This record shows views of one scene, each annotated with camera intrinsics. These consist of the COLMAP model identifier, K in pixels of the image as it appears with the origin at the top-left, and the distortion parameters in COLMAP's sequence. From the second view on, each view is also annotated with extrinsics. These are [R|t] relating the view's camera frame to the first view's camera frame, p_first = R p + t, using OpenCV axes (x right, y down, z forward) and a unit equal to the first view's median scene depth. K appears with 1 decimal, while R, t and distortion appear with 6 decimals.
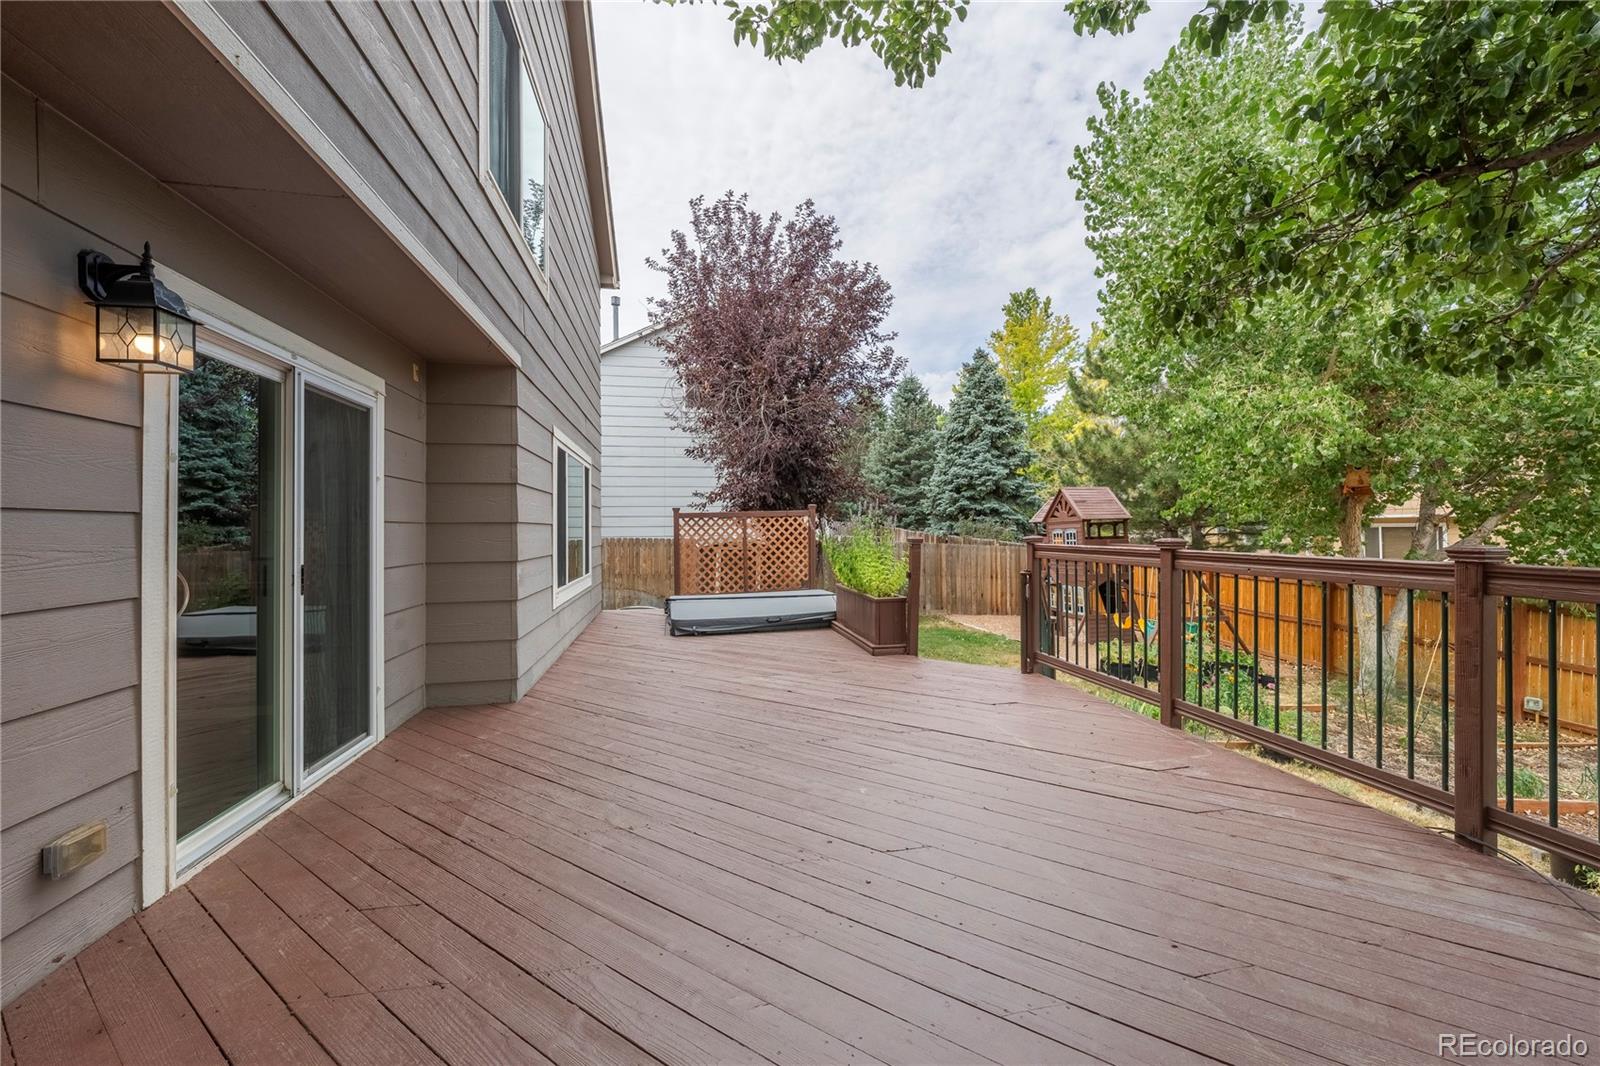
lens RADIAL K [[621.9, 0, 800.0], [0, 621.9, 533.0], [0, 0, 1]] dist [0.000272, -0.000036]
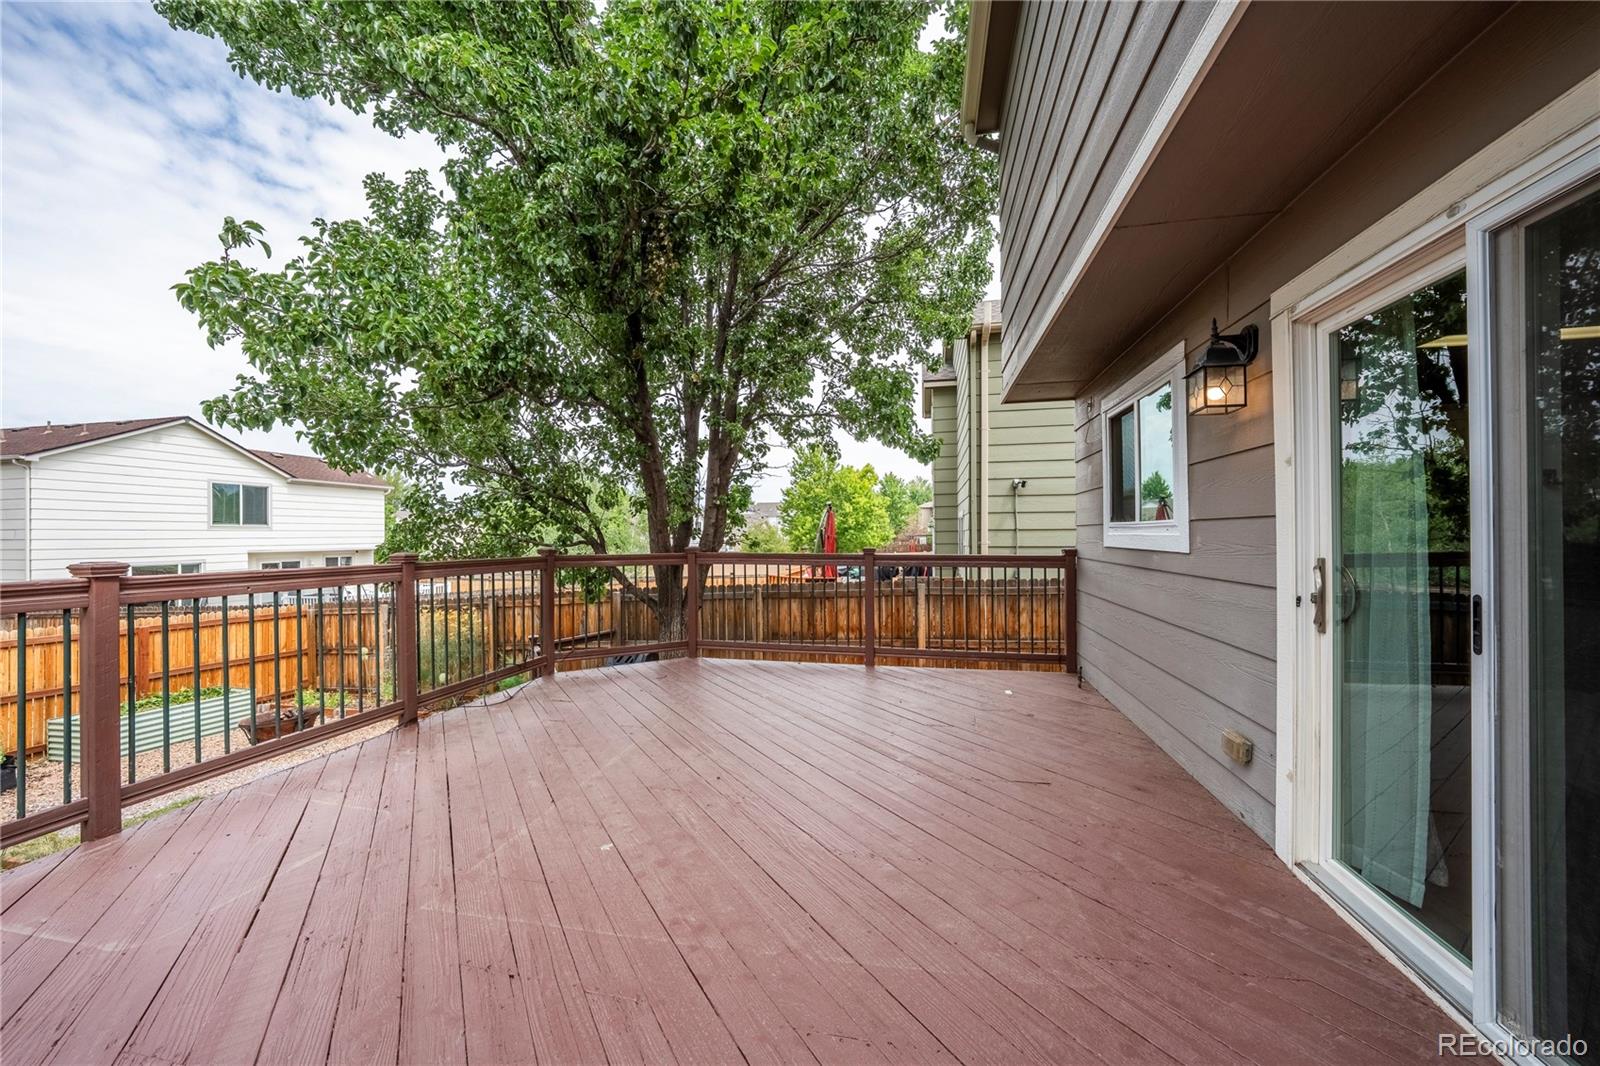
lens RADIAL K [[593.1, 0, 801.5], [0, 593.1, 545.4], [0, 0, 1]] dist [-0.000095, -0.000017]
pose [[-0.909491, 0.005185, 0.415690, -0.587794], [0.003958, 0.999985, -0.003814, 0.018126], [-0.415704, -0.001823, -0.909498, 1.983608]]
